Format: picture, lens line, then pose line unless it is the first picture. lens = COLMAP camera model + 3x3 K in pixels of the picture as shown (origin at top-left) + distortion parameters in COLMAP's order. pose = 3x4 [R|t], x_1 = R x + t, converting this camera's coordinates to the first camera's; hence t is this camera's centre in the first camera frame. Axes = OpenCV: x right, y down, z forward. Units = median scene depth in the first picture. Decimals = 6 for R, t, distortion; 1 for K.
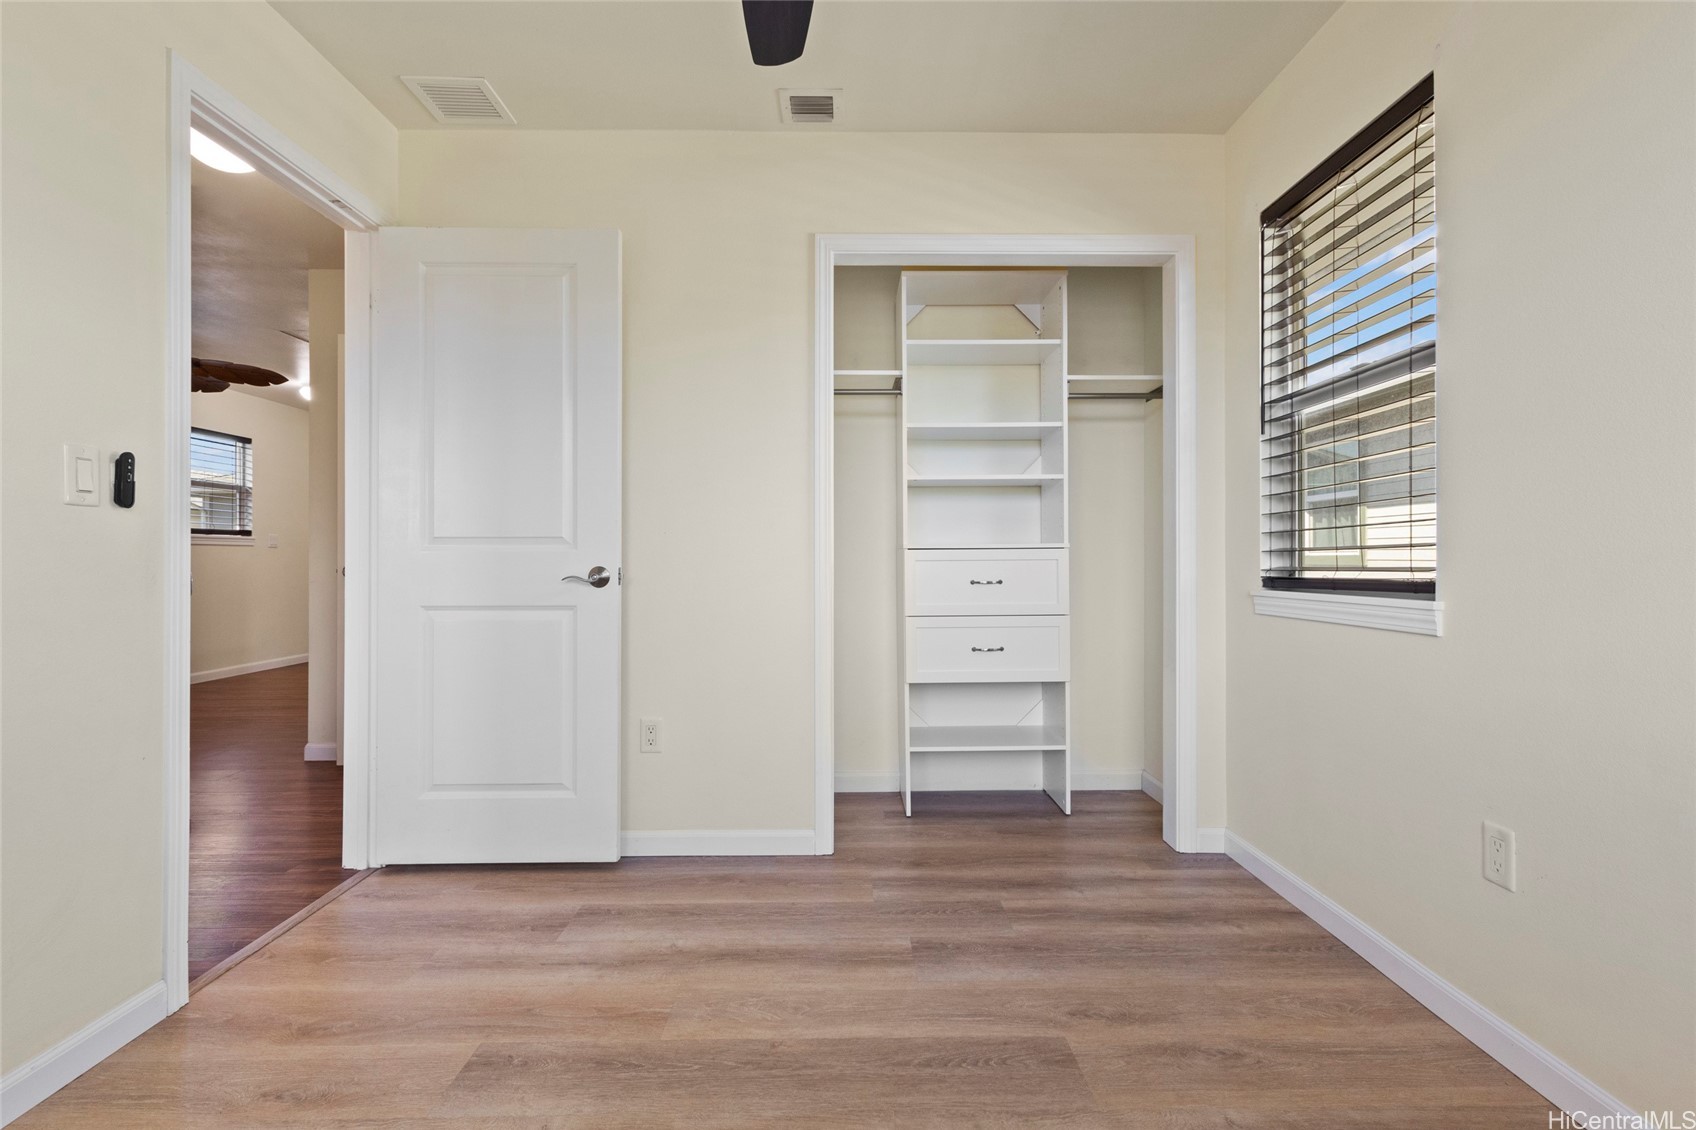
lens RADIAL K [[792.7, 0, 848.0], [0, 792.7, 565.0], [0, 0, 1]] dist [0.000971, 0.000114]
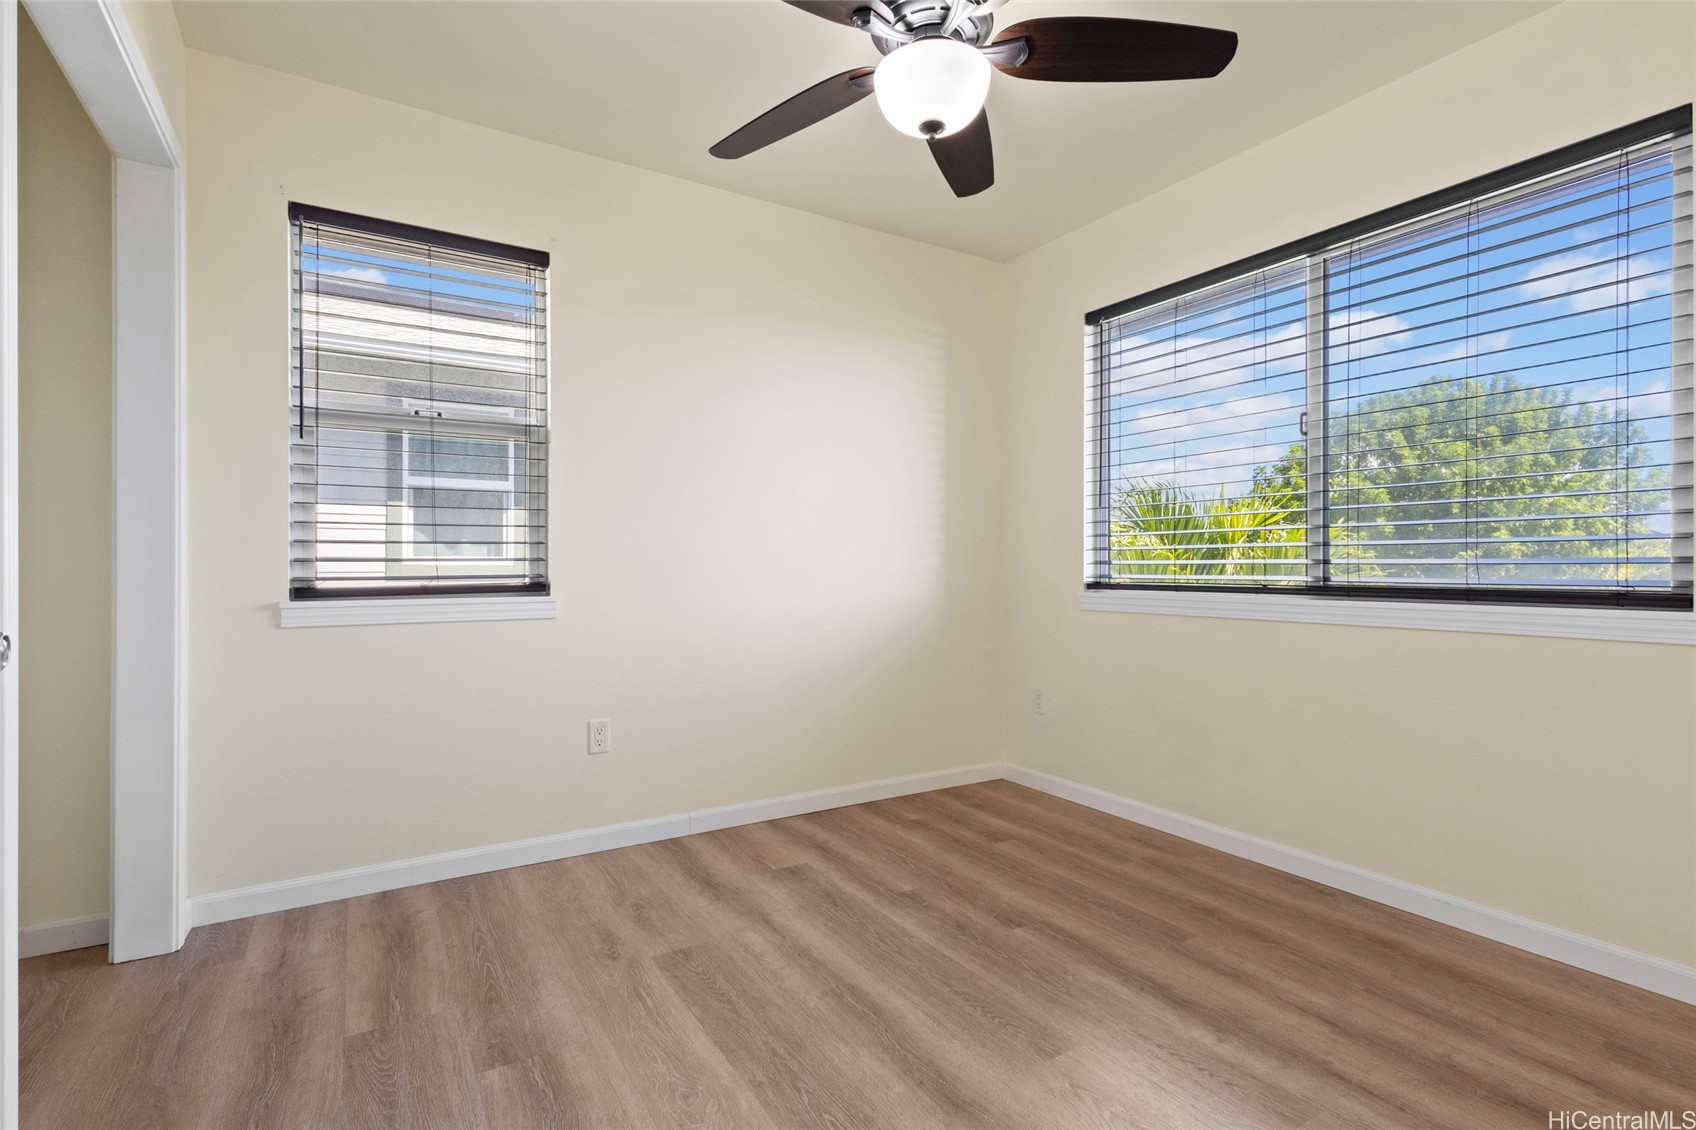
lens RADIAL K [[792.7, 0, 848.0], [0, 792.7, 565.0], [0, 0, 1]] dist [0.000971, 0.000114]
pose [[-0.514809, 0.004676, 0.857292, -0.794857], [0.005162, 0.999984, -0.002354, -0.007611], [-0.857289, 0.003213, -0.514825, 1.154910]]
